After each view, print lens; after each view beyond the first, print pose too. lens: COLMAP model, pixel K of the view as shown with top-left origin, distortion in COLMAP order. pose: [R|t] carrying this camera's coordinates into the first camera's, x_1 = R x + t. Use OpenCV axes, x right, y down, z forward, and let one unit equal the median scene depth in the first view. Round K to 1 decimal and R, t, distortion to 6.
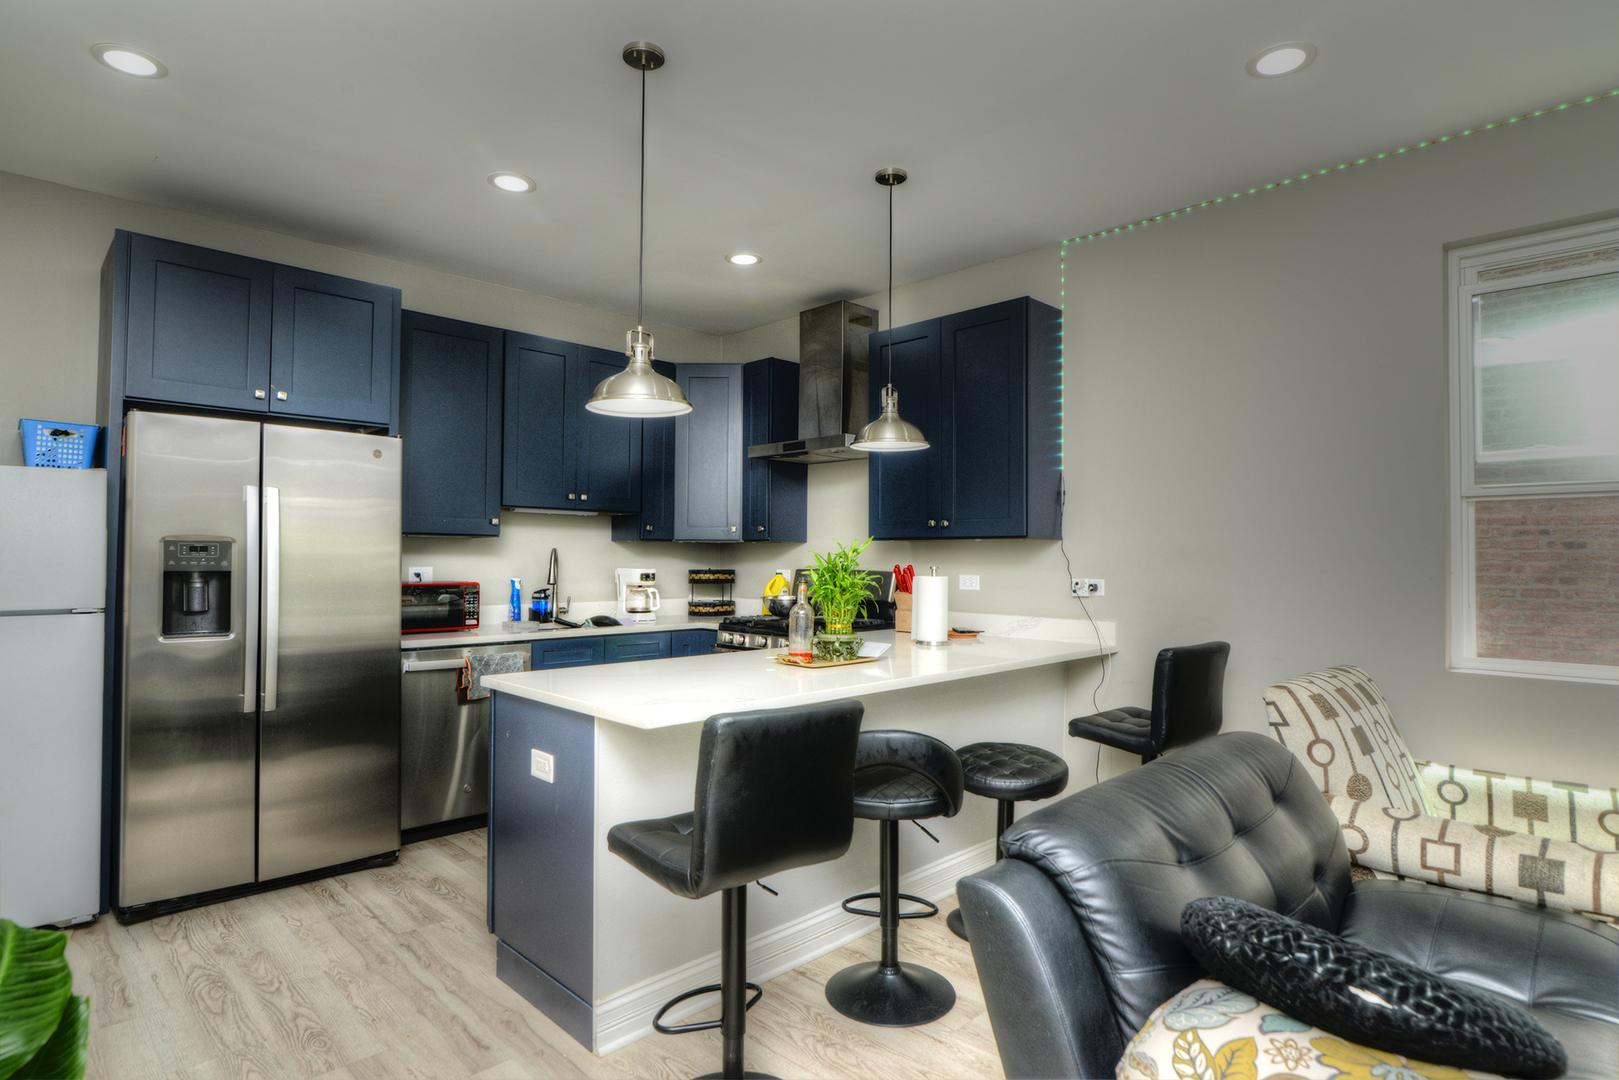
lens RADIAL K [[865.6, 0, 803.1], [0, 865.6, 546.2], [0, 0, 1]] dist [-0.010523, -0.000246]
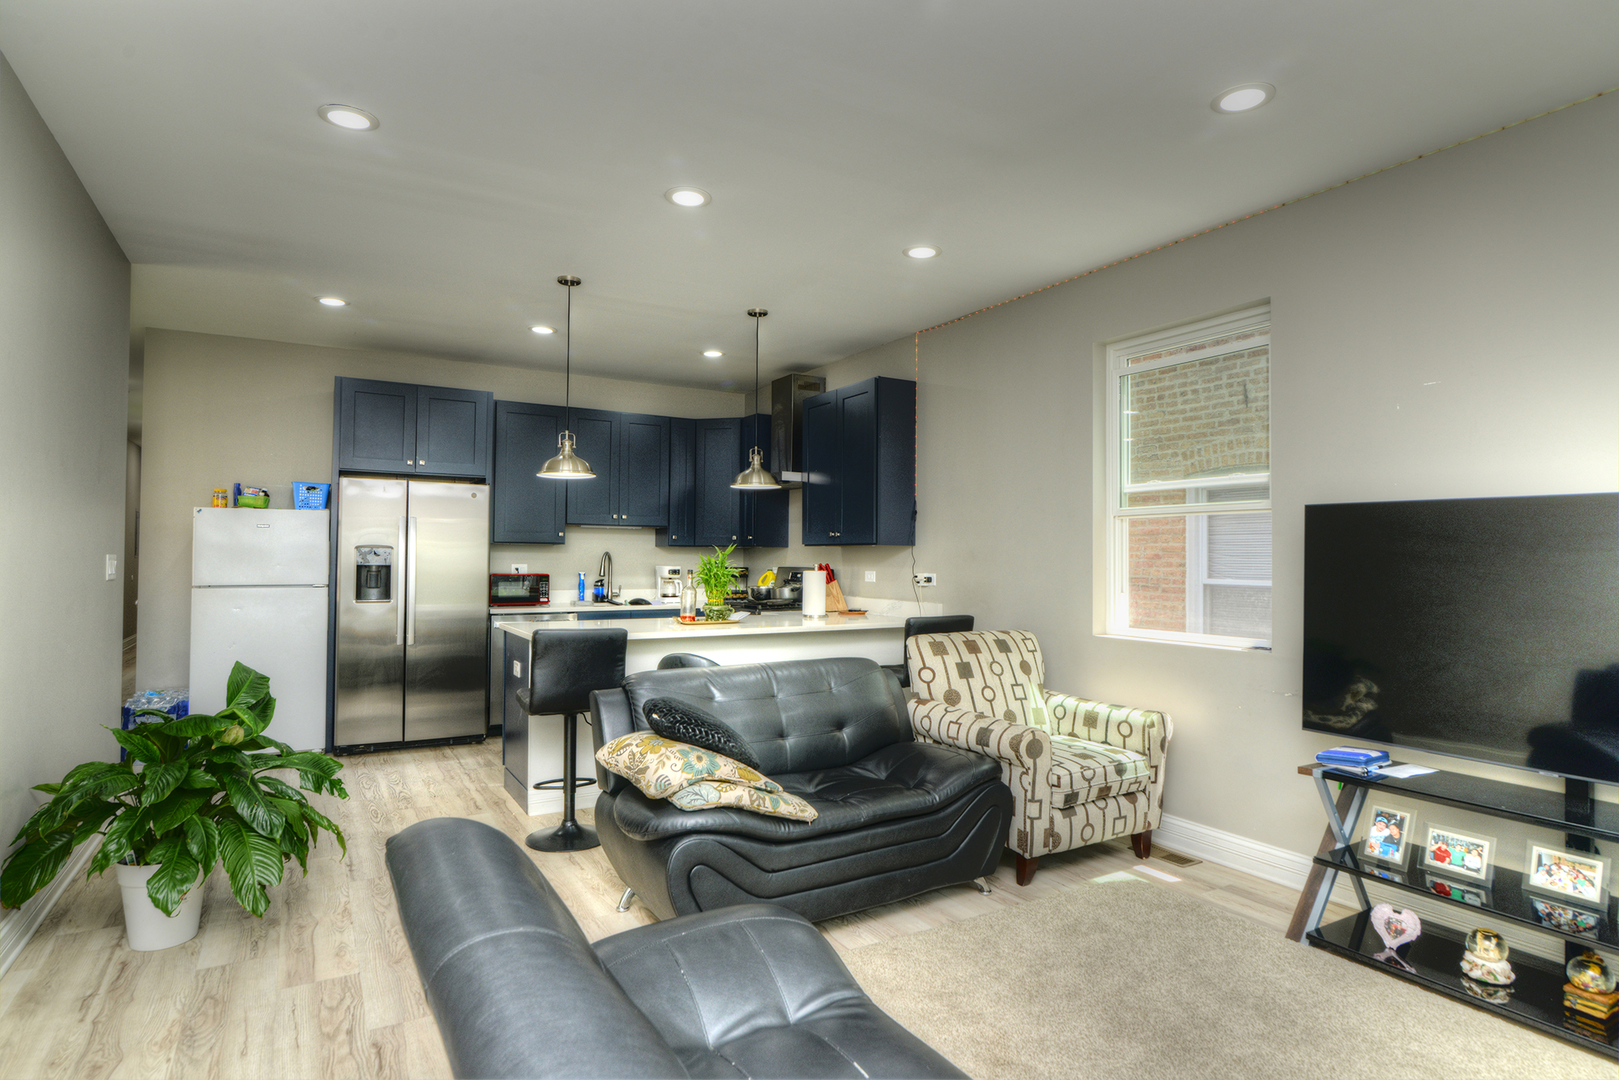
lens RADIAL K [[865.6, 0, 803.1], [0, 865.6, 546.2], [0, 0, 1]] dist [-0.010523, -0.000246]
pose [[0.970598, -0.002646, -0.240691, 0.490486], [0.002252, 0.999996, -0.001911, -0.004635], [0.240695, 0.001313, 0.970600, -0.435252]]
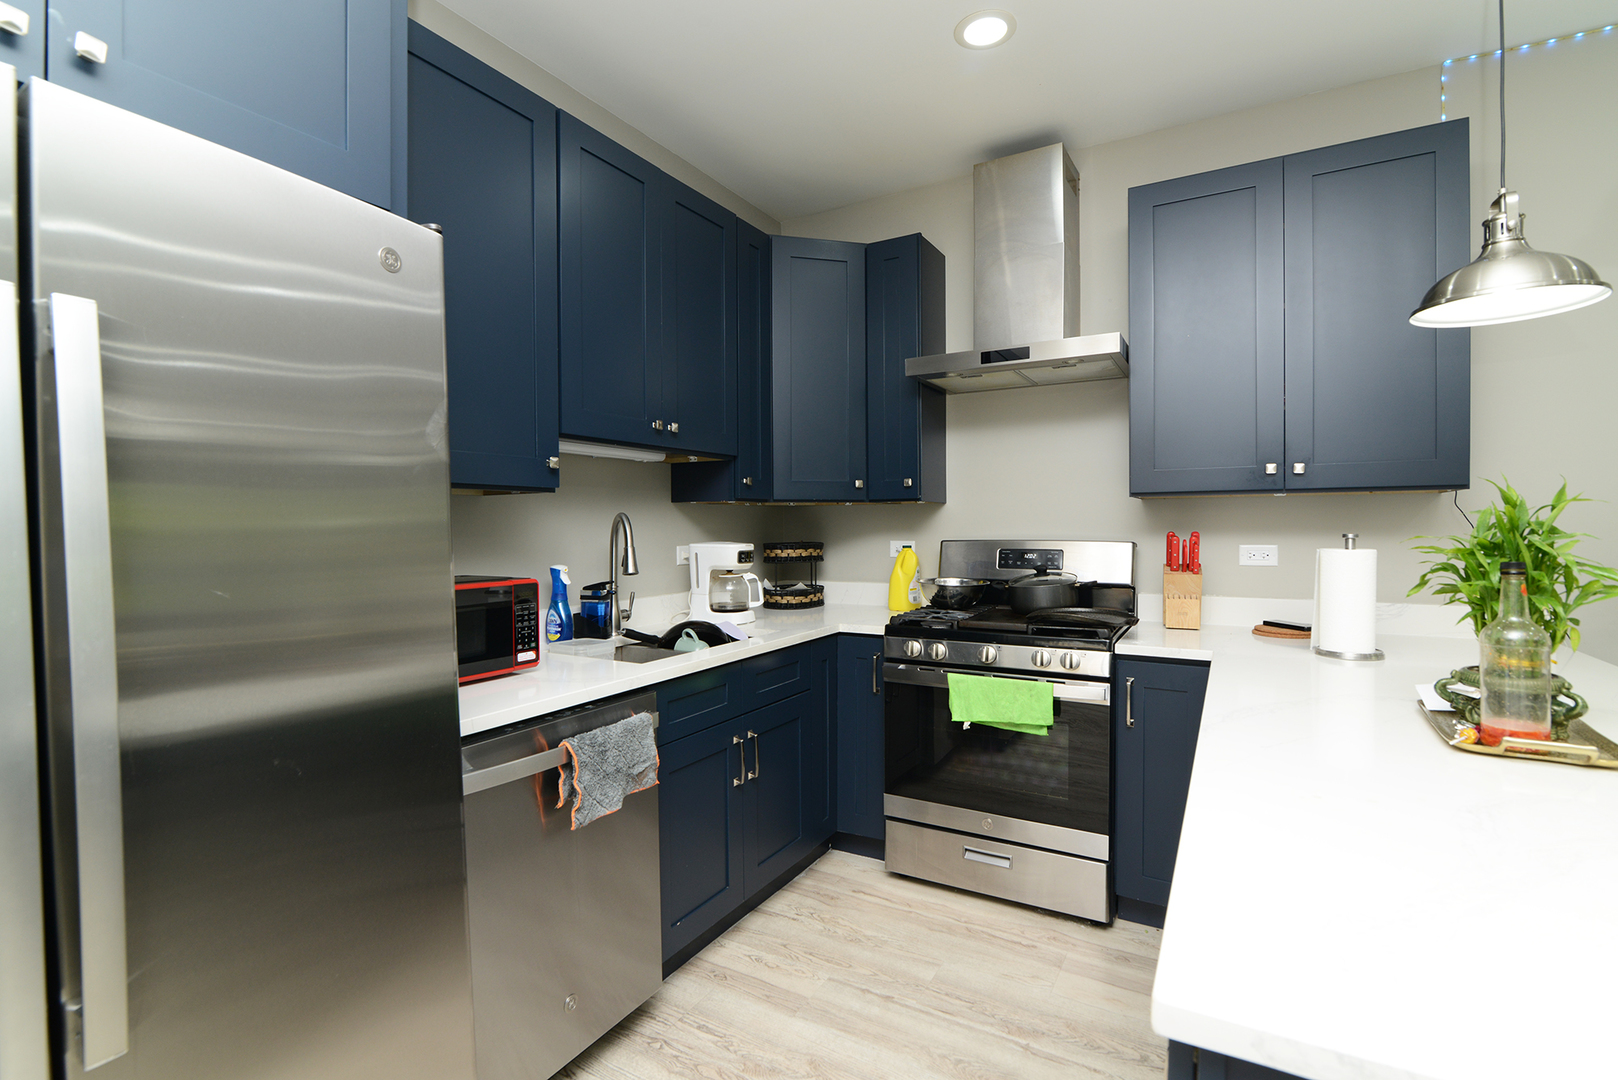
lens RADIAL K [[742.7, 0, 802.8], [0, 742.7, 538.5], [0, 0, 1]] dist [-0.021532, 0.001724]
pose [[0.964634, -0.019799, 0.262848, -0.380679], [0.012155, 0.999455, 0.030675, 0.007055], [-0.263312, -0.026395, 0.964349, 0.598247]]
